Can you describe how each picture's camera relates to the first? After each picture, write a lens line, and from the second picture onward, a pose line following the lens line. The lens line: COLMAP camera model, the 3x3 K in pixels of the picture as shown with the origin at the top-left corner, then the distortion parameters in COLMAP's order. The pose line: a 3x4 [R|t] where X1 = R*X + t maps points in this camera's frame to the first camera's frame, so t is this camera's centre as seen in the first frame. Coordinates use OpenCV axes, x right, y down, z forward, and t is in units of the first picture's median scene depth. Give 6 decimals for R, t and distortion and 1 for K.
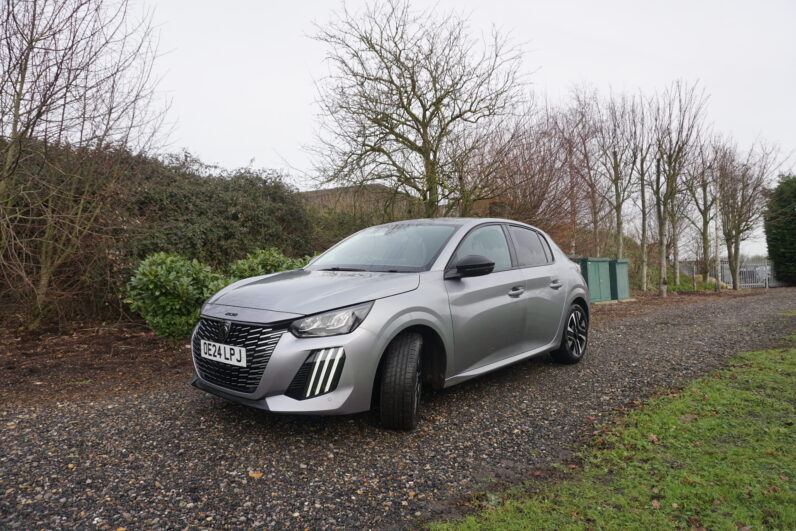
lens RADIAL K [[525.8, 0, 395.4], [0, 525.8, 262.7], [0, 0, 1]] dist [-0.049596, 0.013980]
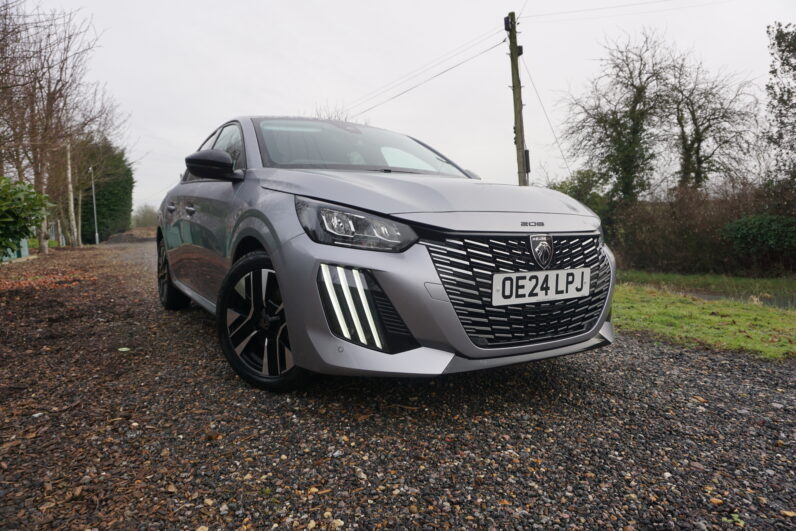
lens RADIAL K [[525.8, 0, 395.9], [0, 525.8, 263.9], [0, 0, 1]] dist [-0.049596, 0.013980]
pose [[0.291037, -0.070357, 0.954121, -0.651354], [-0.002390, 0.997236, 0.074266, 0.068917], [-0.956709, -0.023895, 0.290064, 0.669452]]
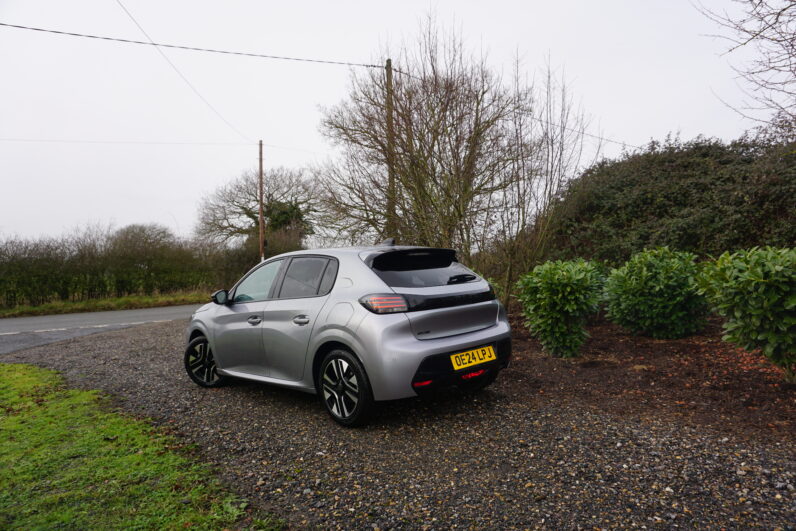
lens RADIAL K [[525.8, 0, 401.6], [0, 525.8, 264.9], [0, 0, 1]] dist [-0.049596, 0.013980]
pose [[-0.084369, 0.002440, -0.996432, 1.210135], [0.053612, 0.998560, -0.002094, -0.042025], [0.994991, -0.053597, -0.084378, 1.274759]]
